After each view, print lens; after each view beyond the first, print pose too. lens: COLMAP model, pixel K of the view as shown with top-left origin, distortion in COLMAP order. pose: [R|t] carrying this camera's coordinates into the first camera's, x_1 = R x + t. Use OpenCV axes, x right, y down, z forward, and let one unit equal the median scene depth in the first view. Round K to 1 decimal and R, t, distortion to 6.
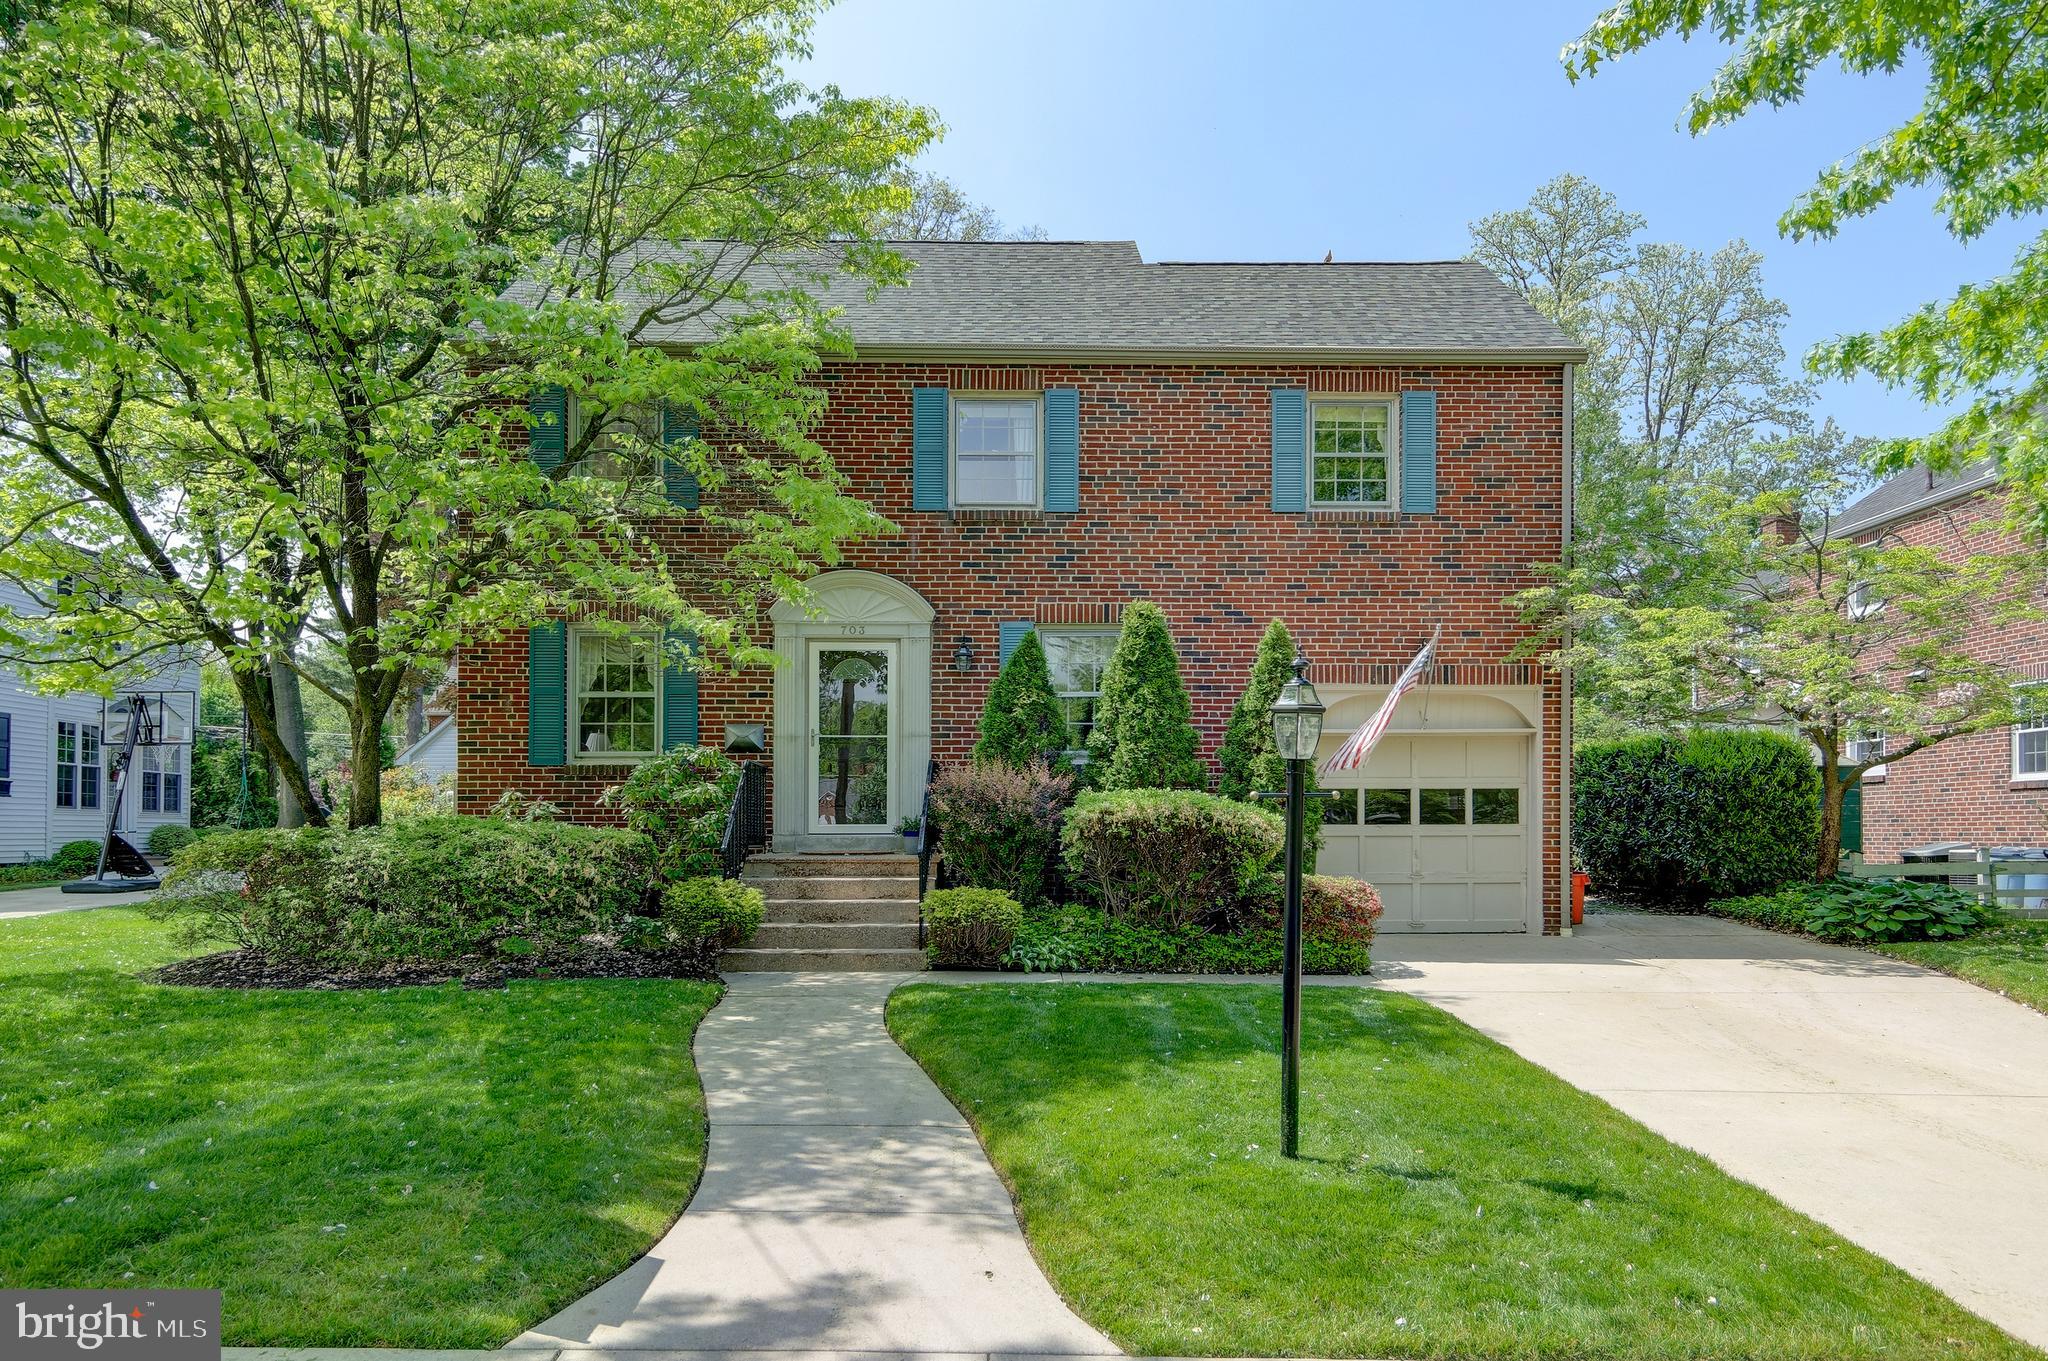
lens RADIAL K [[1303.7, 0, 1024.0], [0, 1303.7, 680.5], [0, 0, 1]] dist [0.001565, 0.000632]
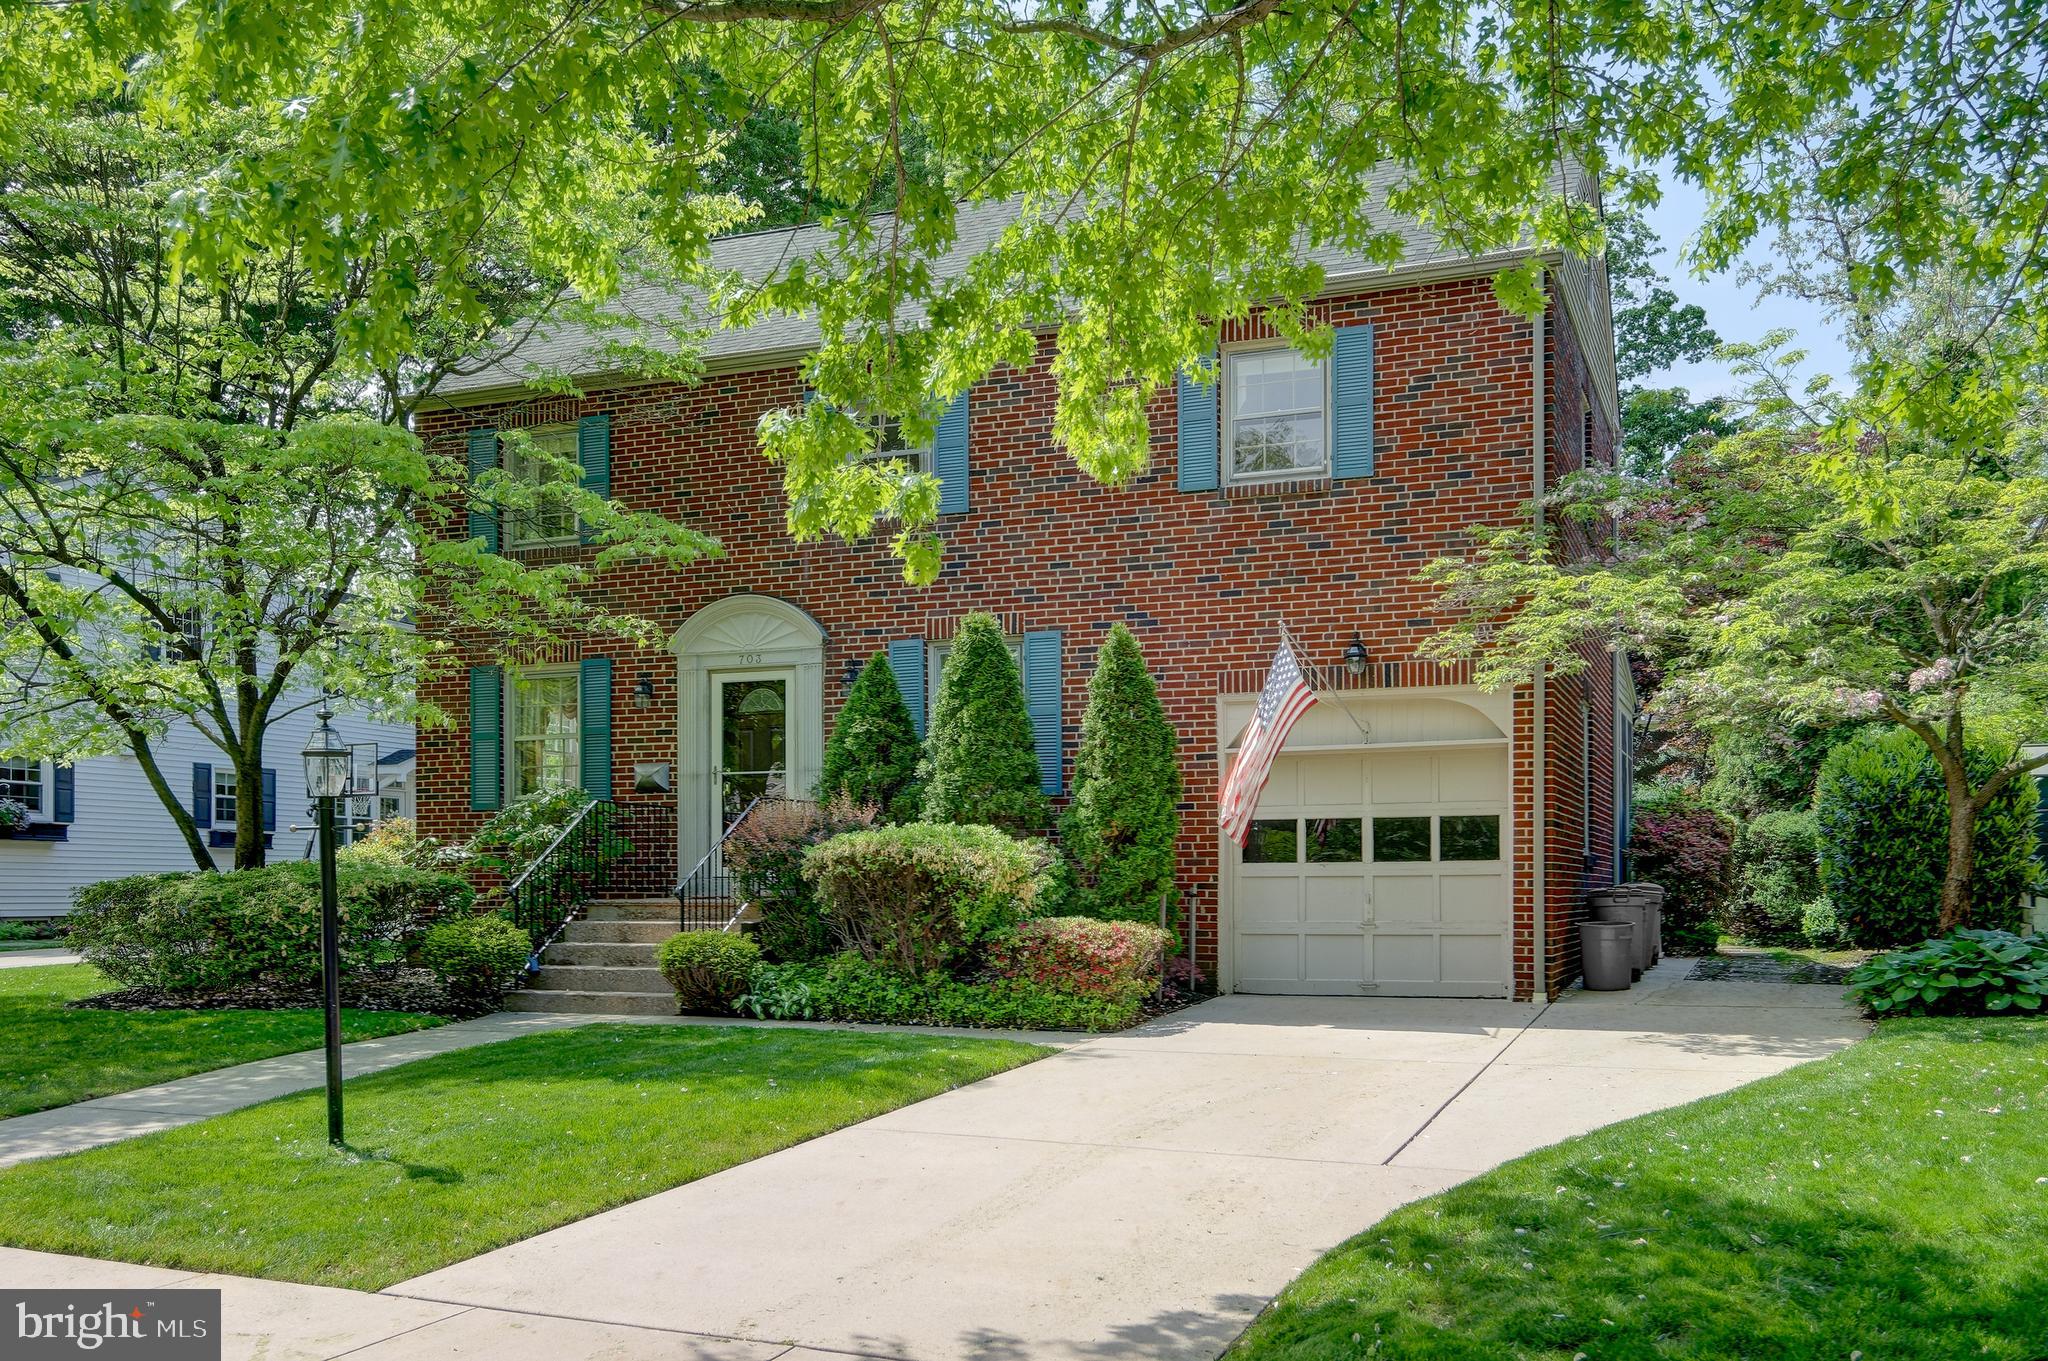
lens RADIAL K [[1706.1, 0, 1024.0], [0, 1706.1, 680.5], [0, 0, 1]] dist [-0.004042, 0.001692]
pose [[0.926130, -0.048466, -0.374079, 0.529340], [0.046520, 0.998816, -0.014235, 0.003356], [0.374326, -0.004218, 0.927288, -0.062714]]
